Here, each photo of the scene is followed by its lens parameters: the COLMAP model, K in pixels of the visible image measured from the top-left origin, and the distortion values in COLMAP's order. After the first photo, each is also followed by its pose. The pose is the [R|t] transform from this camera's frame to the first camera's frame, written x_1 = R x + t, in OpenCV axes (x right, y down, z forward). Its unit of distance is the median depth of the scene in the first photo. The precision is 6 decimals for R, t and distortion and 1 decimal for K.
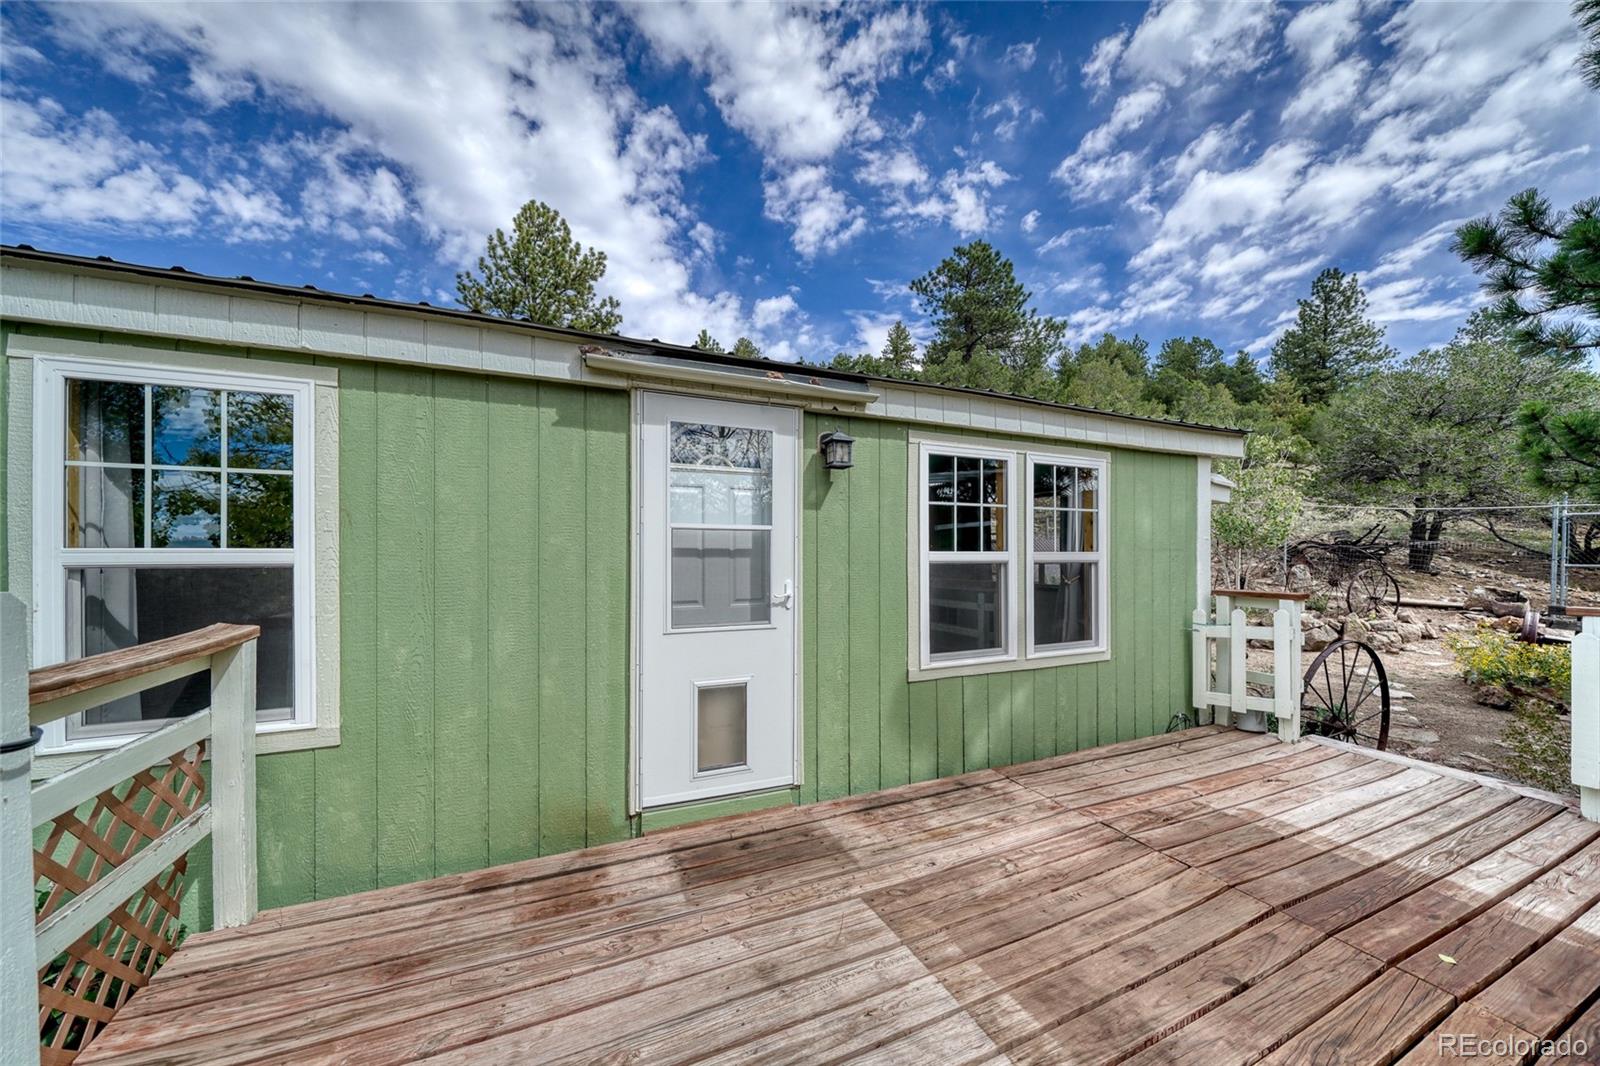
lens RADIAL K [[553.3, 0, 792.7], [0, 553.3, 543.9], [0, 0, 1]] dist [-0.002467, -0.000119]
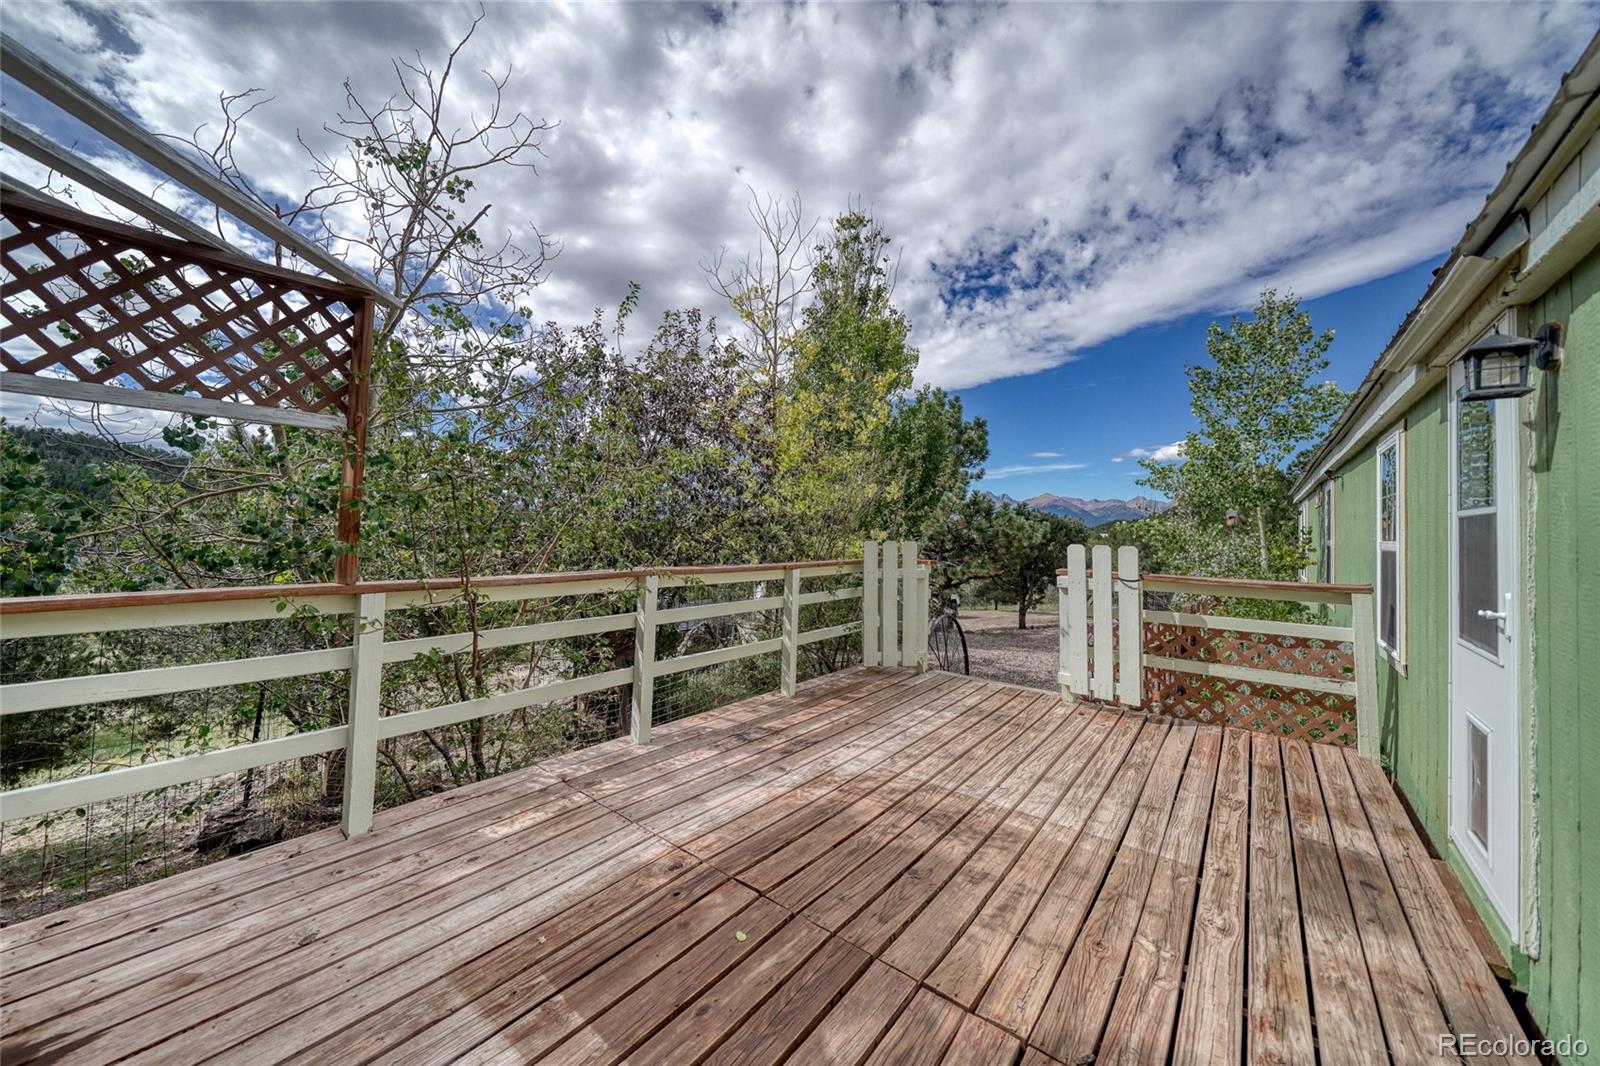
lens RADIAL K [[564.7, 0, 798.6], [0, 564.7, 539.4], [0, 0, 1]] dist [-0.001805, -0.000165]
pose [[-0.877461, -0.016805, -0.479354, 0.960076], [-0.017942, 0.999837, -0.002208, 0.028247], [0.479312, 0.006663, -0.877619, 1.159596]]
